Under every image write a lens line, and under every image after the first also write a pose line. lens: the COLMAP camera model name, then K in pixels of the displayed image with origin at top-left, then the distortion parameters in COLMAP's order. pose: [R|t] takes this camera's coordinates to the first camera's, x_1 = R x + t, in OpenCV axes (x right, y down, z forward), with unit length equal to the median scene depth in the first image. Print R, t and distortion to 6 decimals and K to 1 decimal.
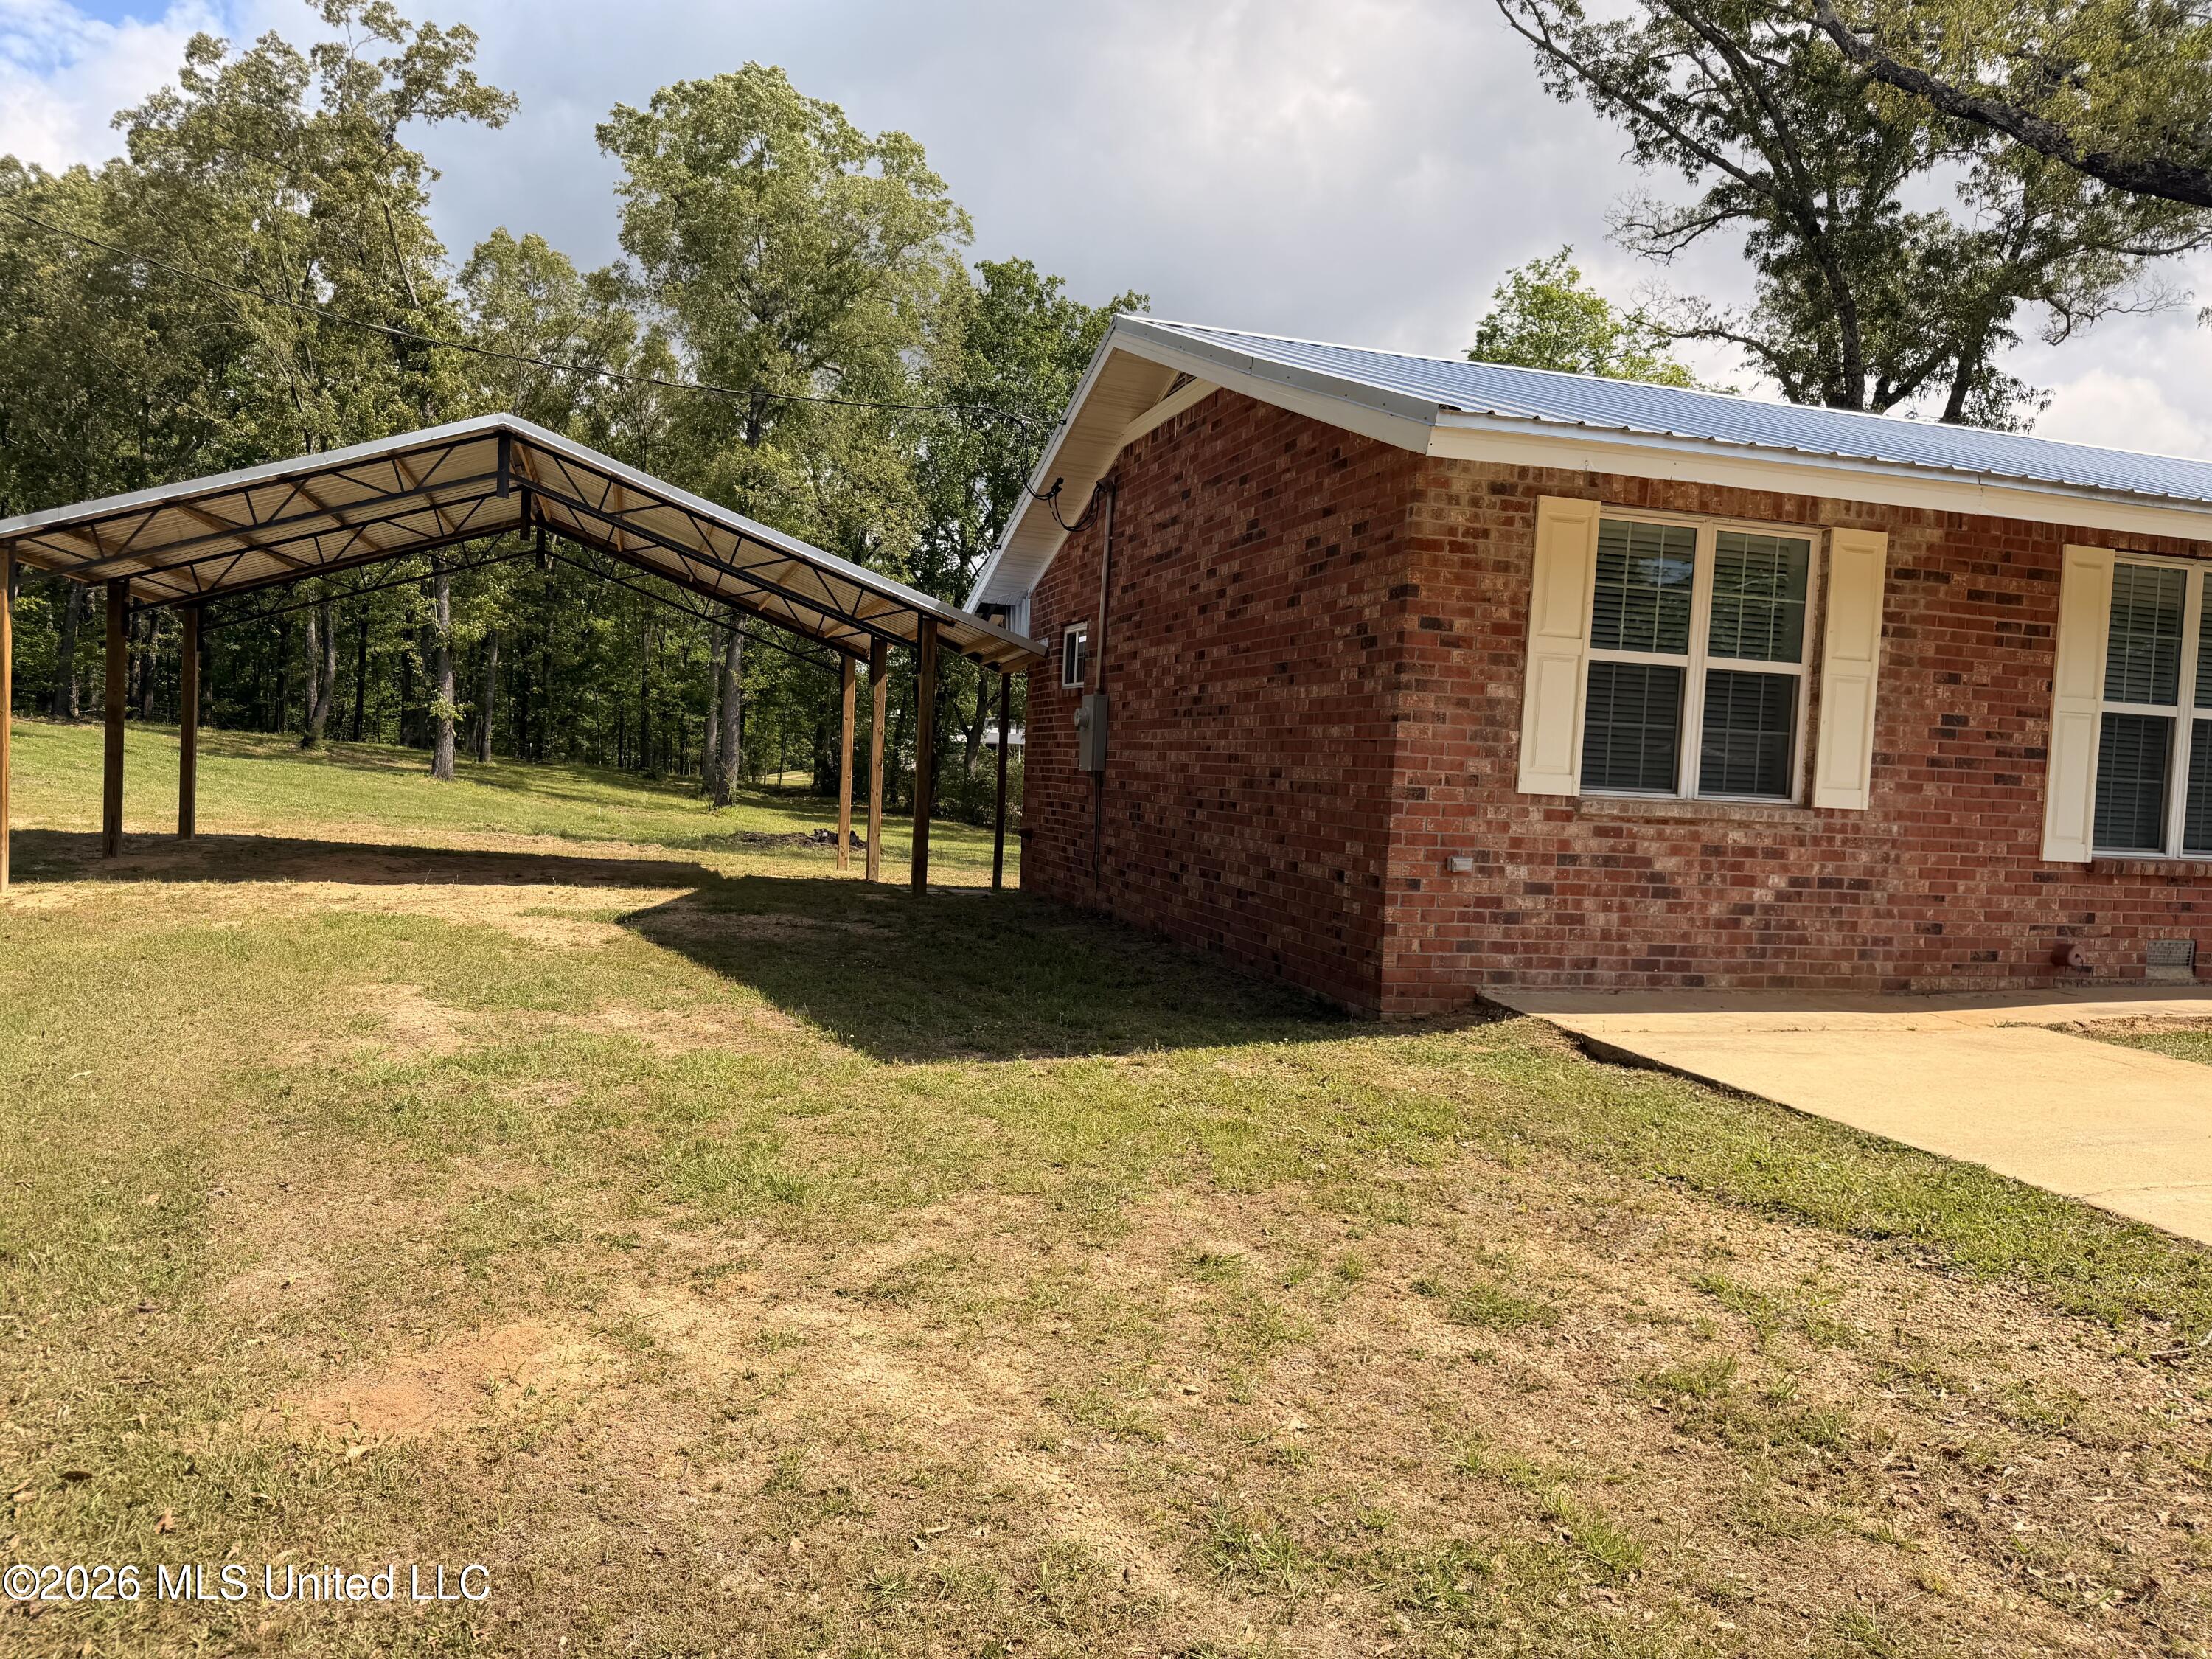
lens RADIAL K [[1539.8, 0, 1124.7], [0, 1539.8, 834.3], [0, 0, 1]] dist [0.052974, -0.066438]
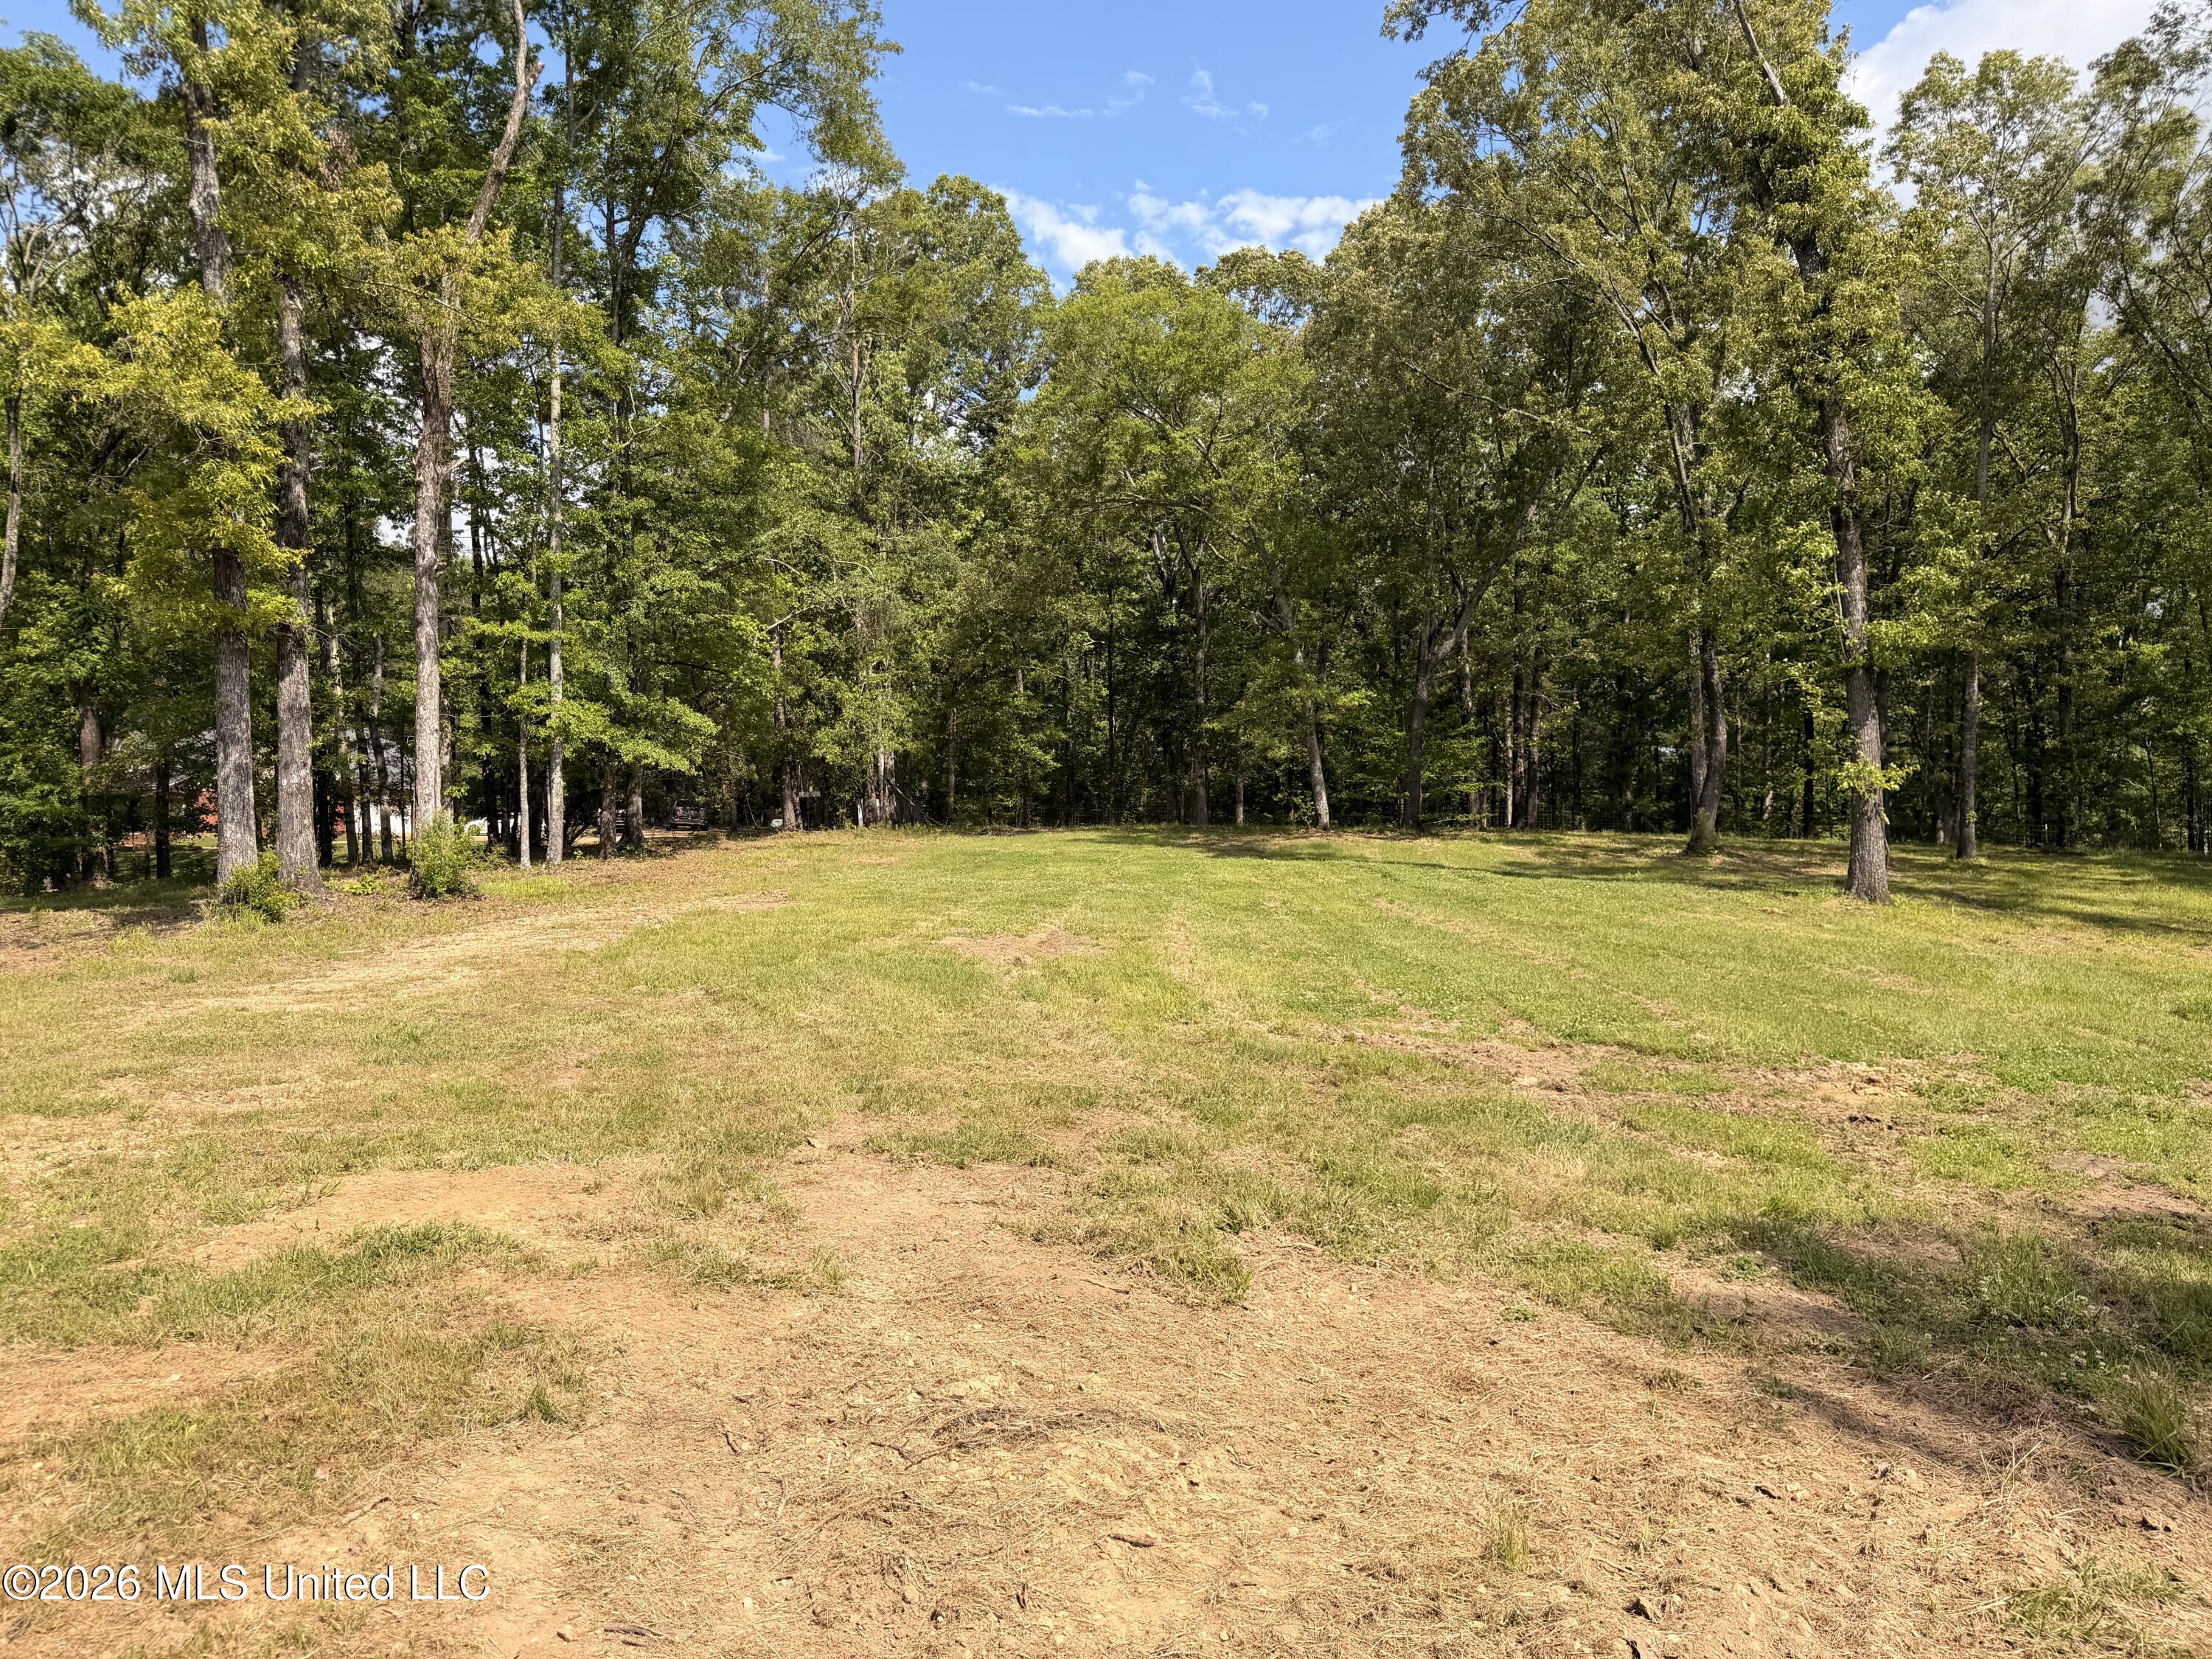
lens RADIAL K [[1539.8, 0, 1102.2], [0, 1539.8, 841.5], [0, 0, 1]] dist [0.052974, -0.066438]
pose [[0.606777, -0.060944, -0.792532, -0.137133], [0.017521, 0.997840, -0.063317, -0.022082], [0.794679, 0.024533, 0.606534, 0.374602]]
